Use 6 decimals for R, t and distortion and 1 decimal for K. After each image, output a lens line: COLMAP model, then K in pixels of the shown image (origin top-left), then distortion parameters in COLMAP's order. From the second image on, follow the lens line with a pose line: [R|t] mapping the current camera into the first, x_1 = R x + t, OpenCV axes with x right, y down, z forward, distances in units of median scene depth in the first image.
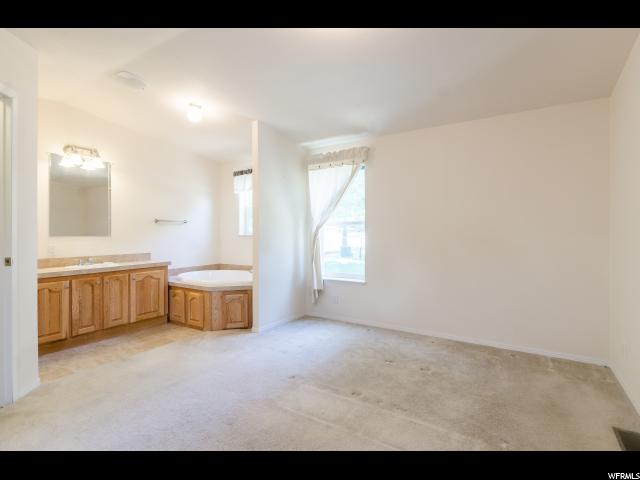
lens RADIAL K [[321.5, 0, 321.5], [0, 321.5, 227.5], [0, 0, 1]] dist [-0.001063, -0.001078]
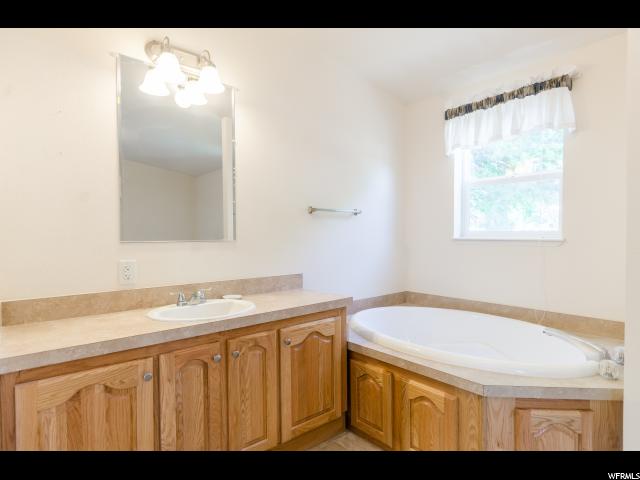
lens RADIAL K [[357.8, 0, 320.0], [0, 357.8, 240.0], [0, 0, 1]] dist [0.003134, 0.000572]
pose [[0.955334, 0.008535, -0.295404, -0.398533], [0.001727, 0.999405, 0.034460, 0.007961], [0.295522, -0.033431, 0.954751, 0.555706]]
